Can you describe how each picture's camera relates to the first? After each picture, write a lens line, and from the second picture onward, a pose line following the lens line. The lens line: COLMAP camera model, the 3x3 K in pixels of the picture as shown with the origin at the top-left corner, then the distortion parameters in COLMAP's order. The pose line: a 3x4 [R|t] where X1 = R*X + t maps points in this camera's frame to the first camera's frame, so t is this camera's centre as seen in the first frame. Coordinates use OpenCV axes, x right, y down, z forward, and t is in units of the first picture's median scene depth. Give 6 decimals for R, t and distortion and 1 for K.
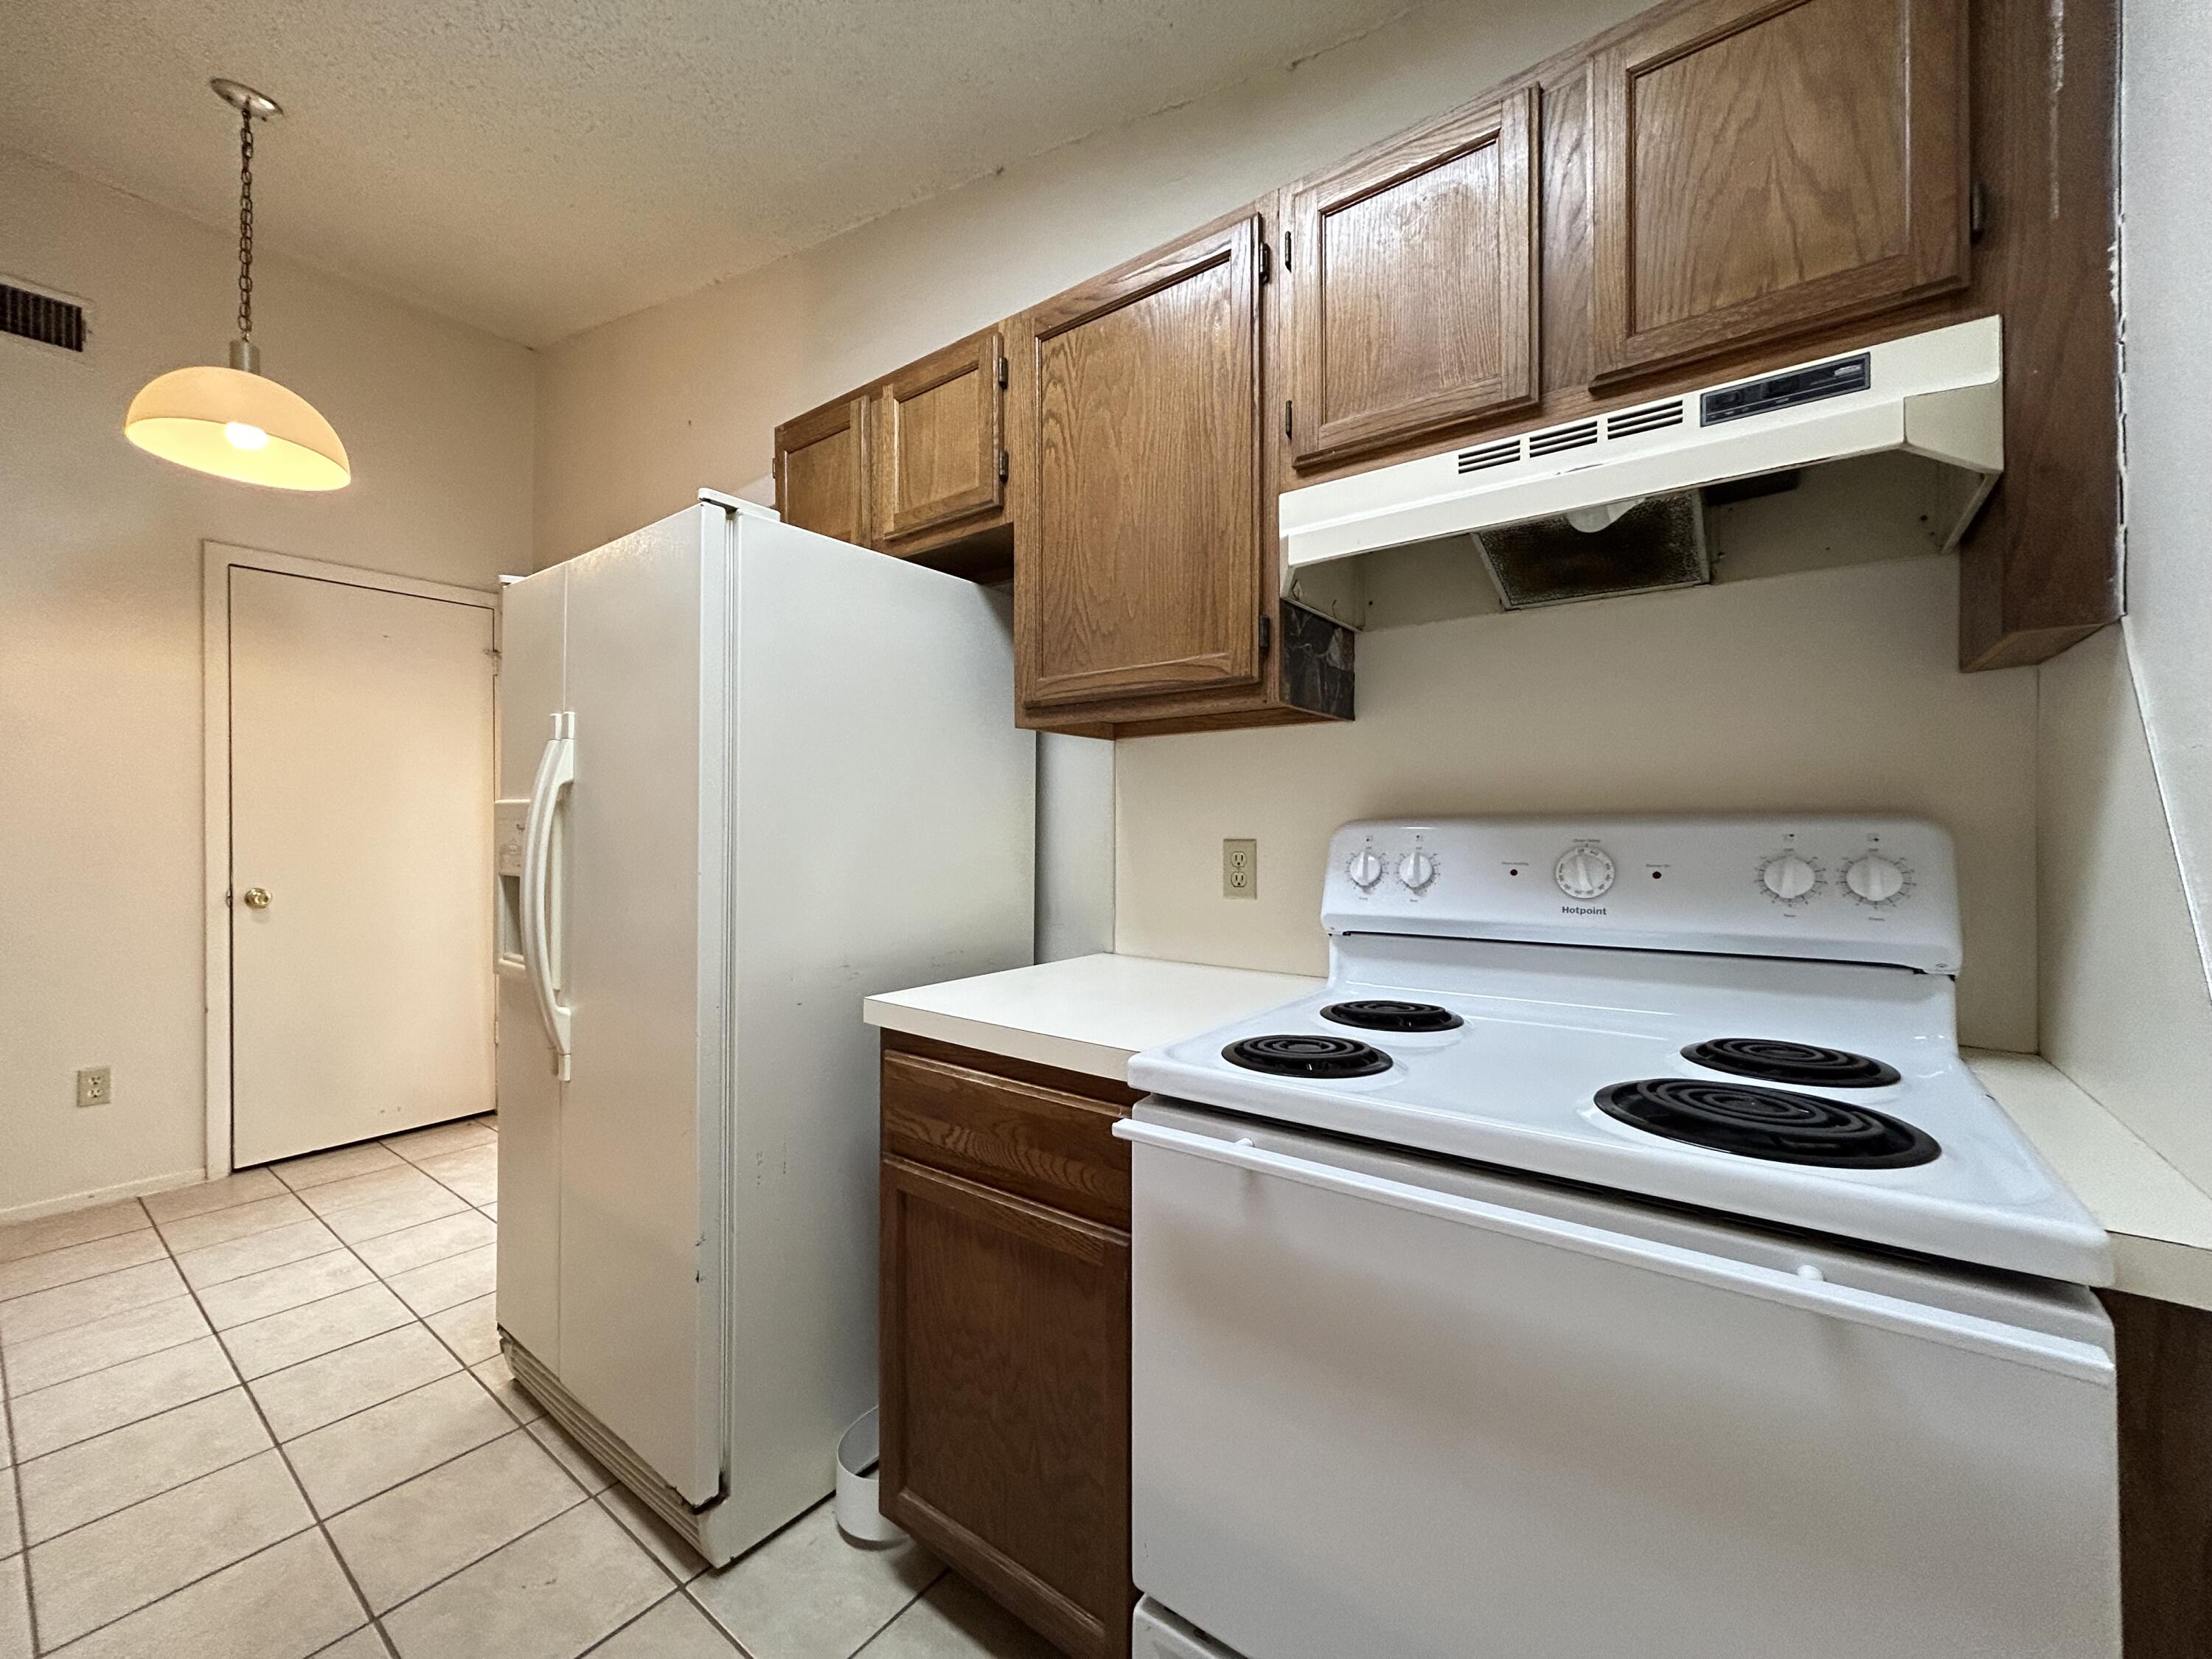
lens RADIAL K [[892.7, 0, 1106.0], [0, 892.7, 829.5], [0, 0, 1]] dist [0.001565, 0.000147]
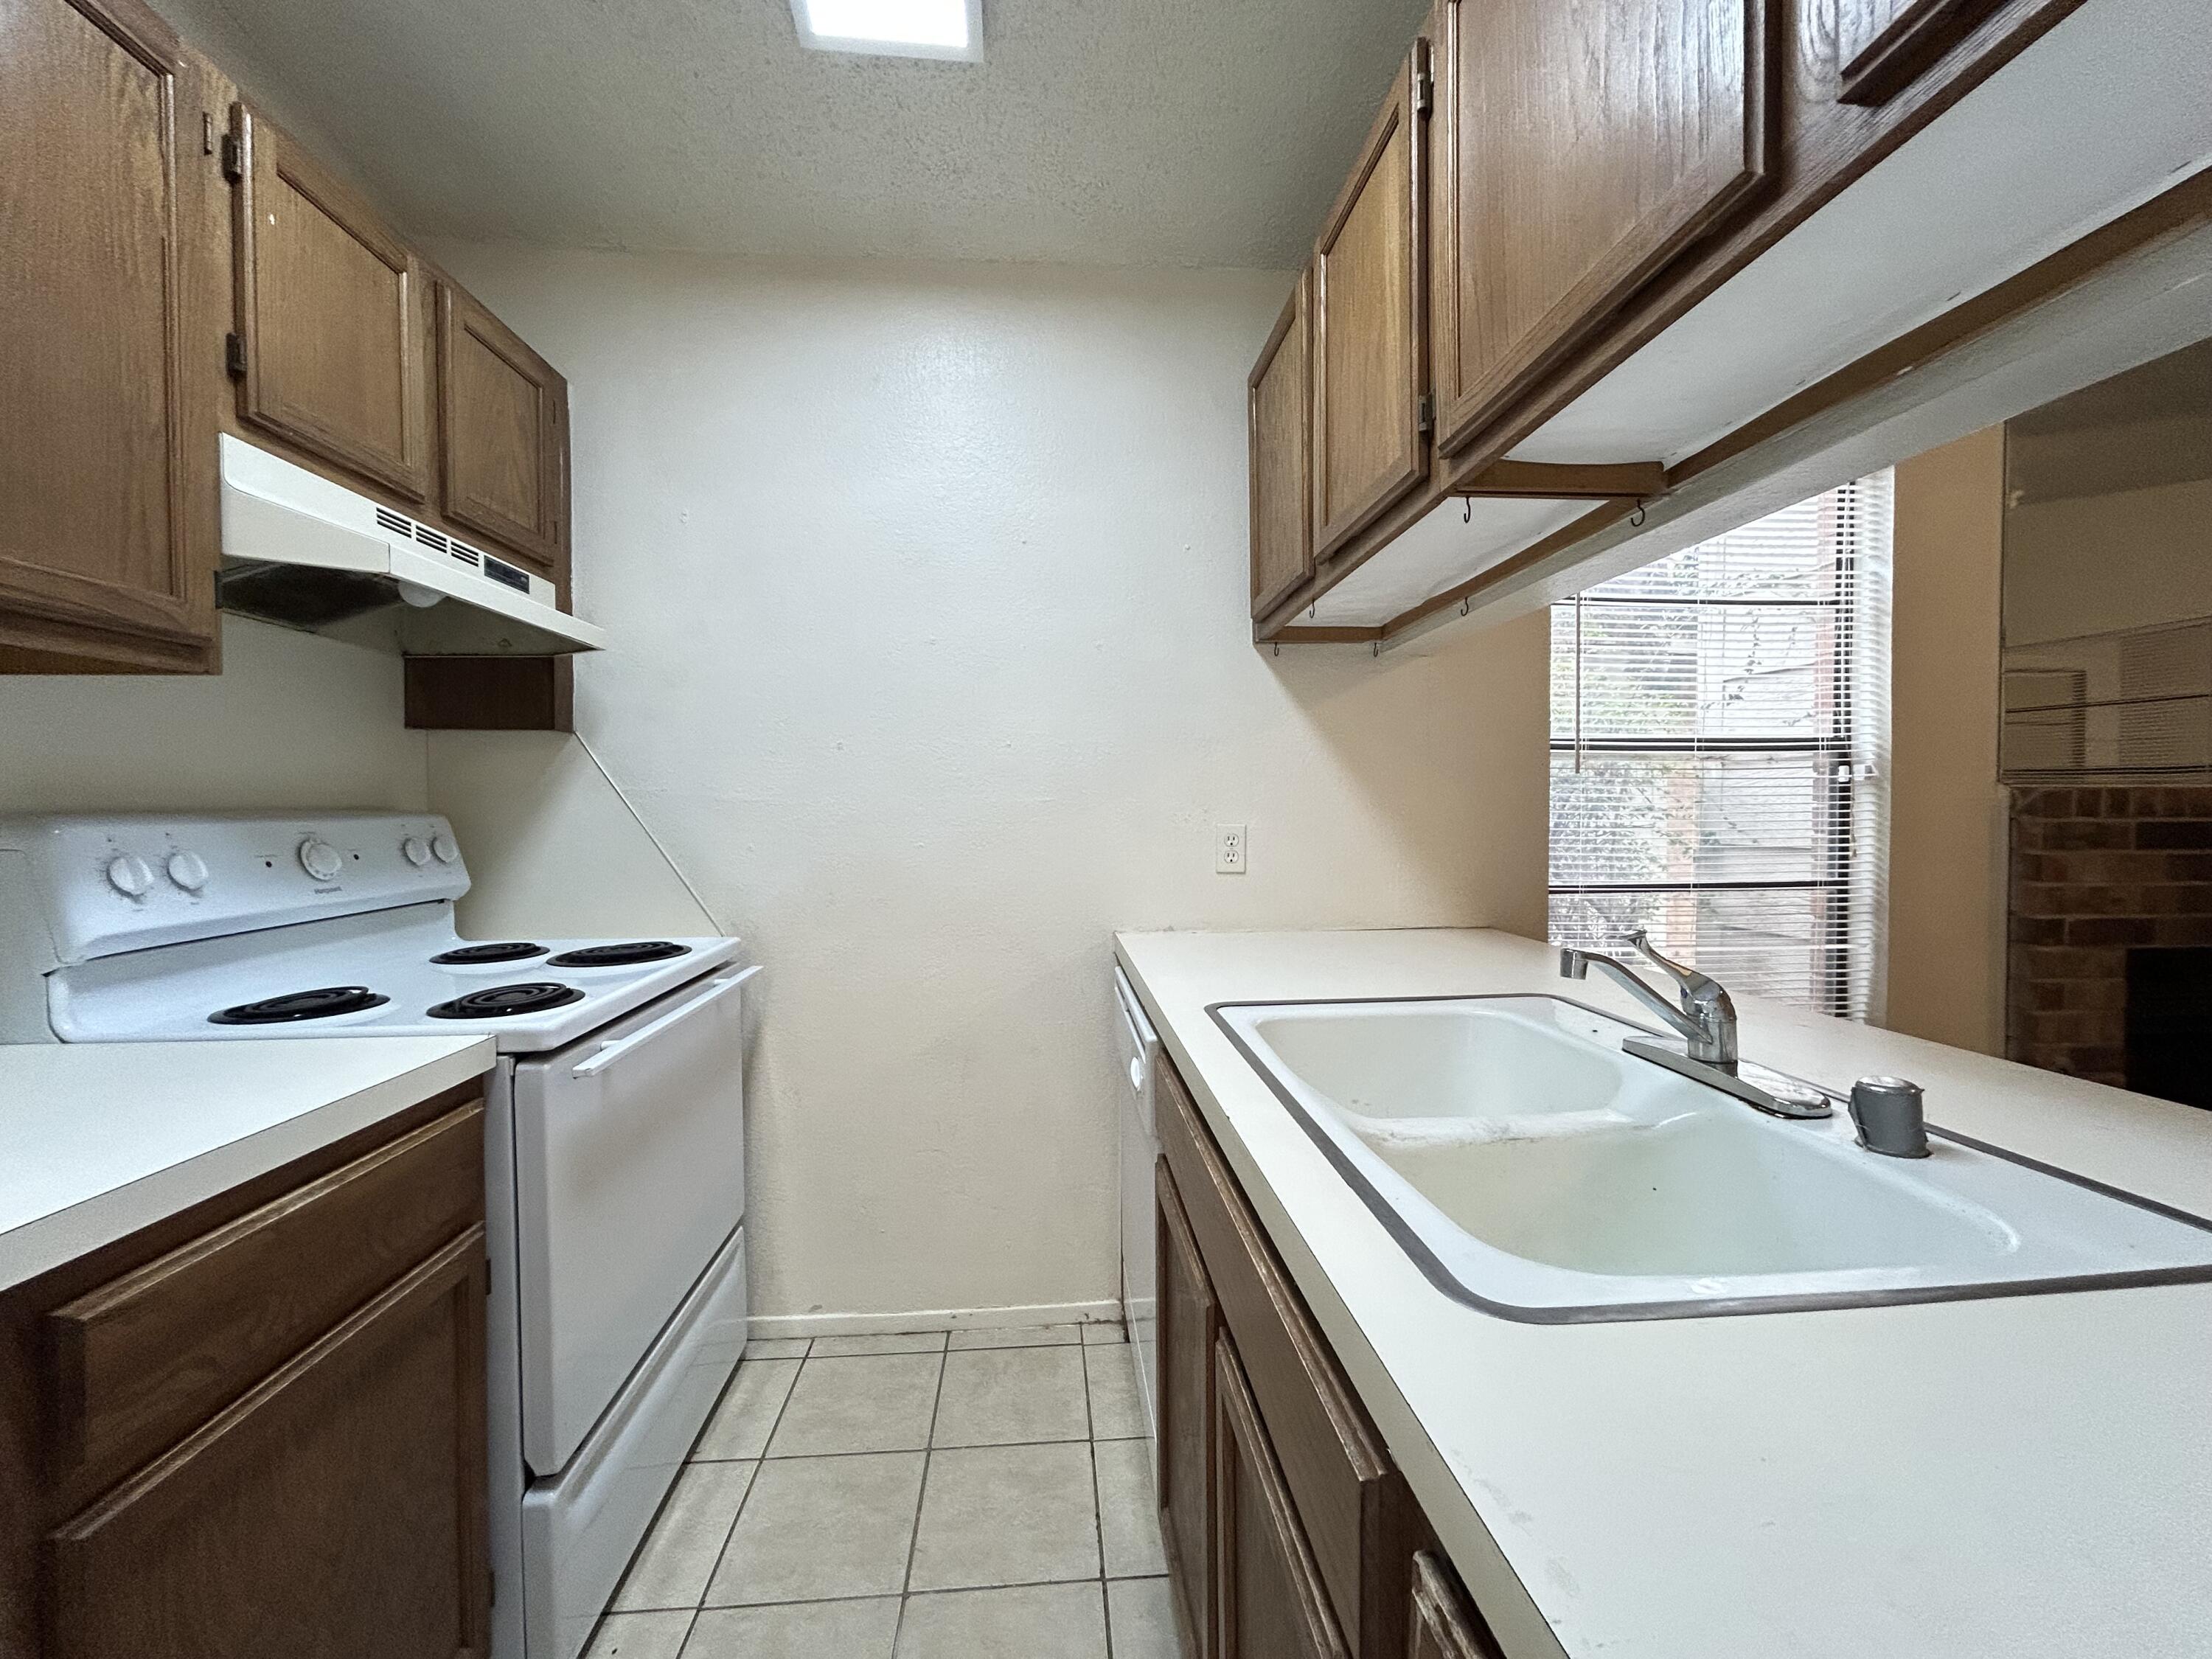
lens RADIAL K [[892.7, 0, 1106.0], [0, 892.7, 829.5], [0, 0, 1]] dist [0.001565, 0.000147]
pose [[-0.659704, -0.014321, 0.751389, -1.154283], [0.004923, 0.999715, 0.023376, -0.016013], [-0.751510, 0.019120, -0.659445, 1.079375]]
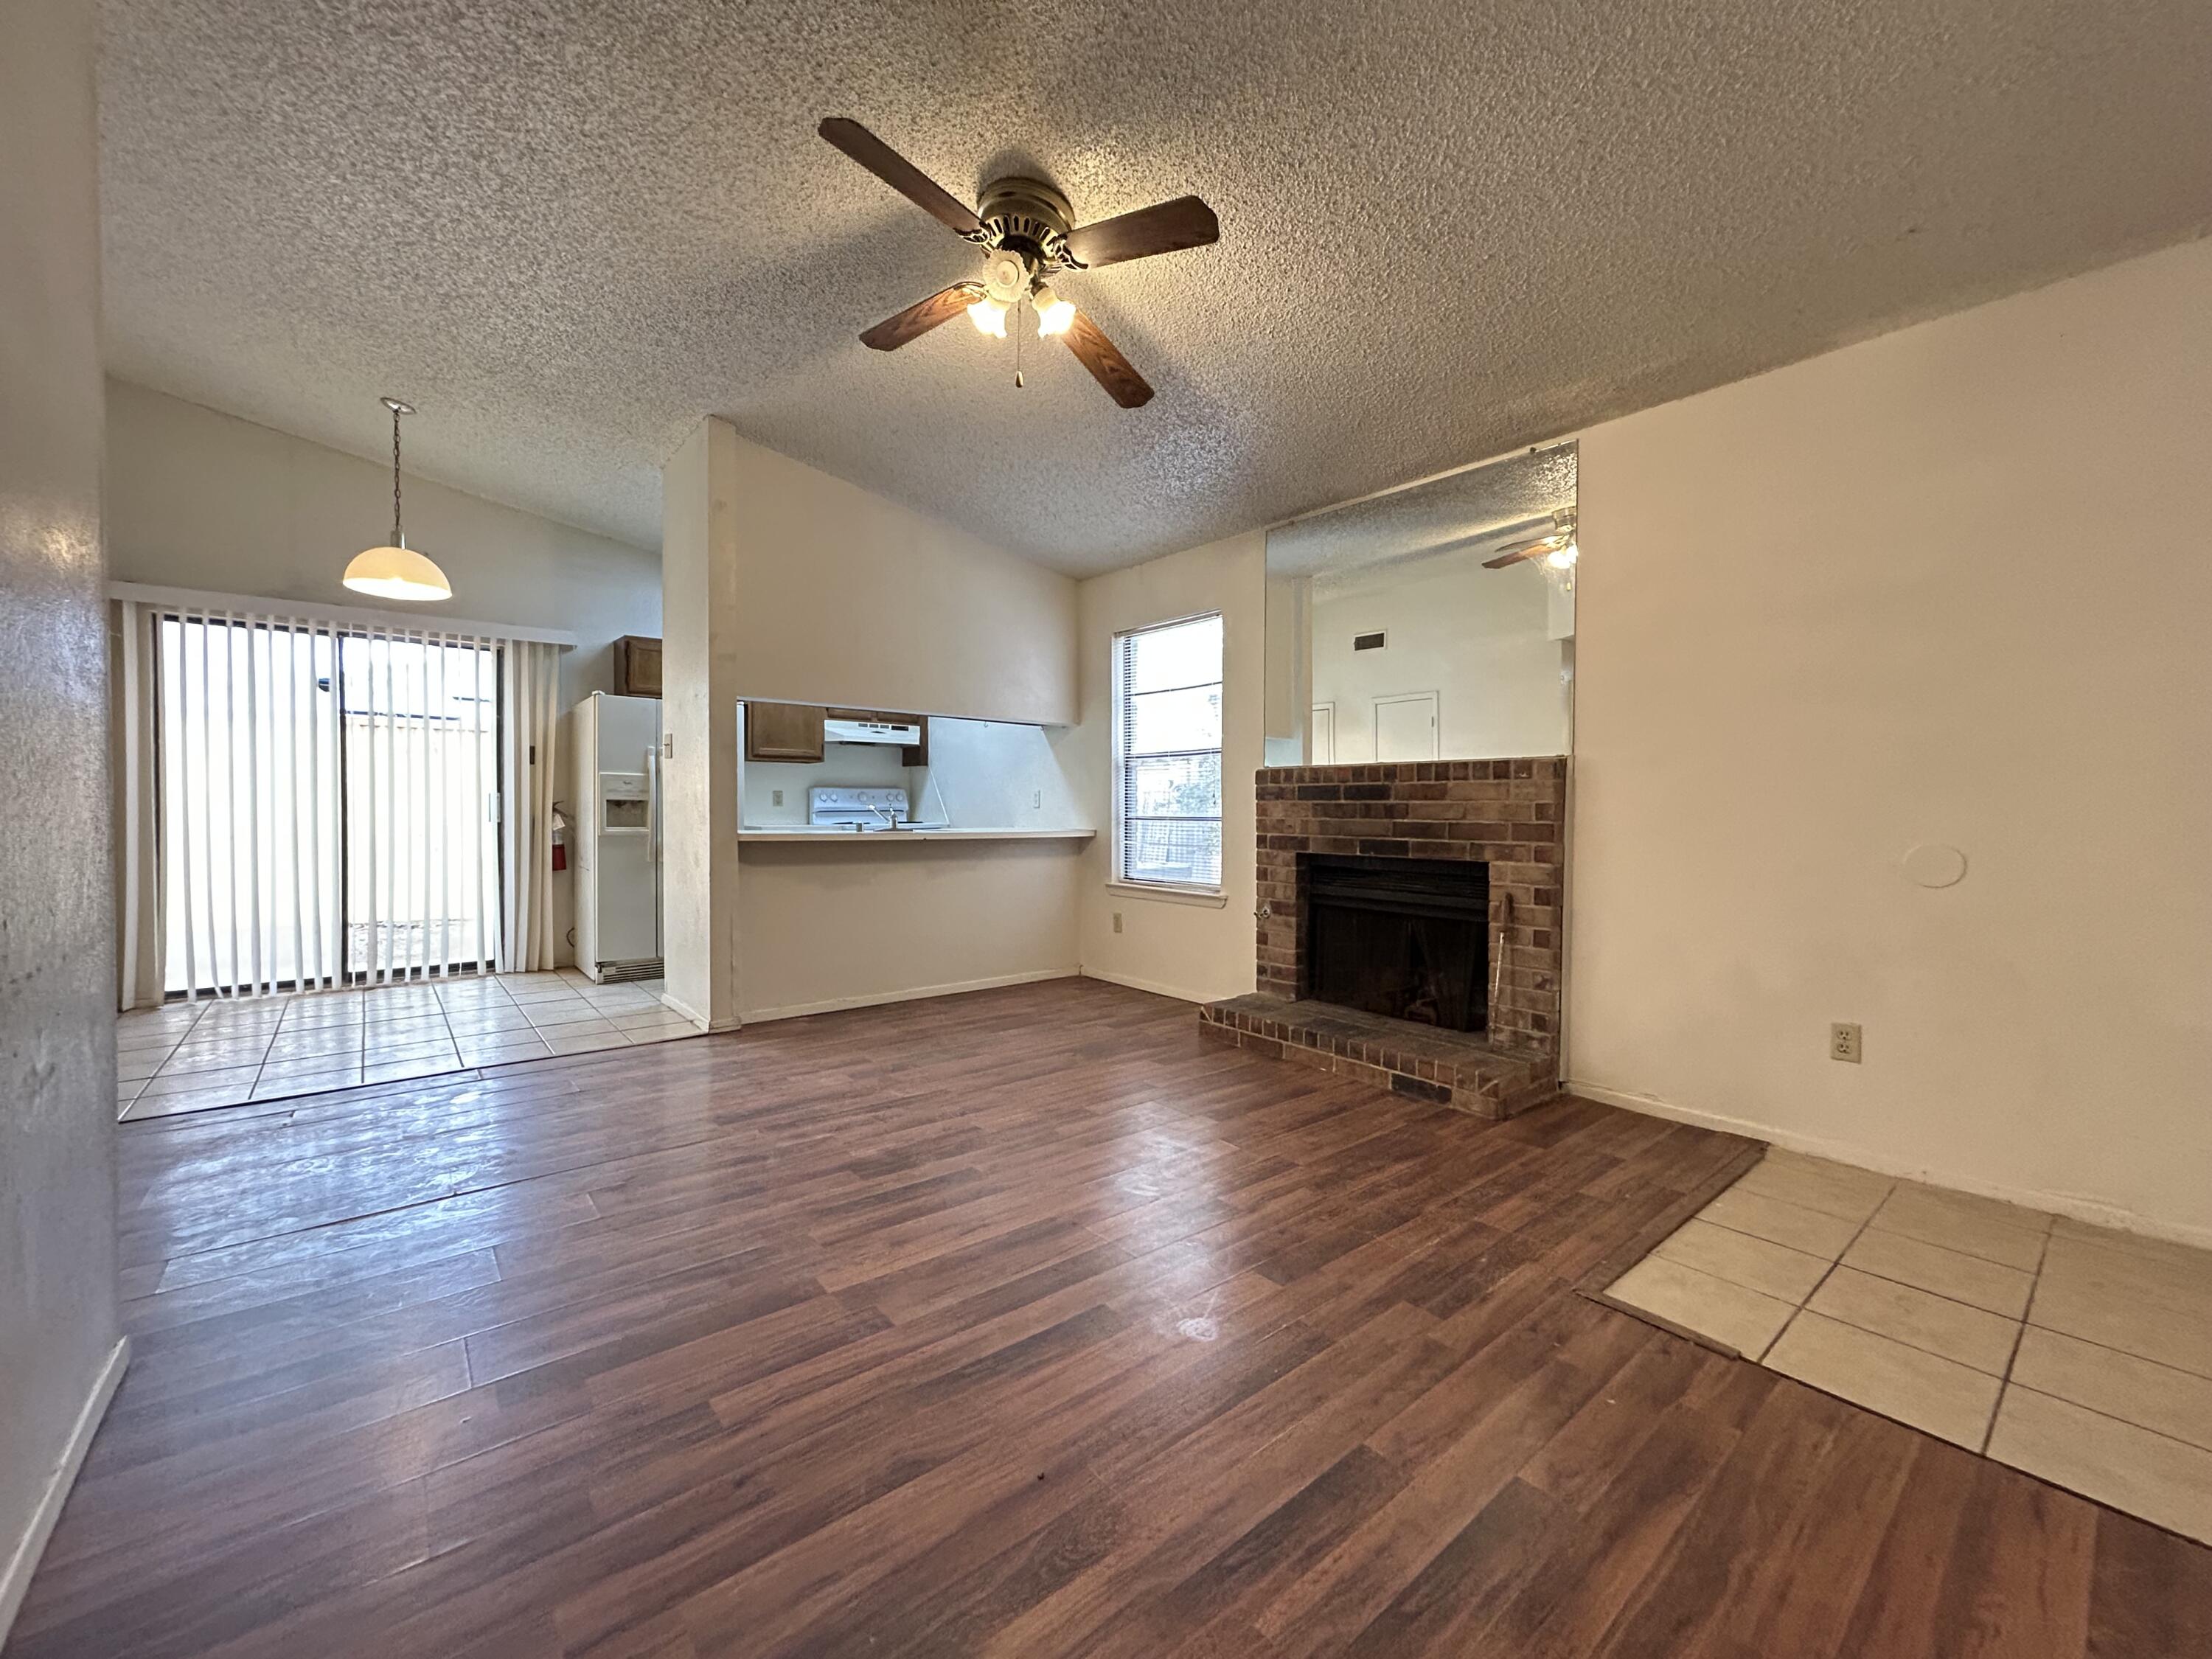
lens RADIAL K [[892.7, 0, 1106.0], [0, 892.7, 829.5], [0, 0, 1]] dist [0.001565, 0.000147]
pose [[0.235106, -0.026286, 0.971614, -4.897121], [-0.001533, 0.999623, 0.027415, 0.103065], [-0.971969, -0.007934, 0.234977, -1.924162]]
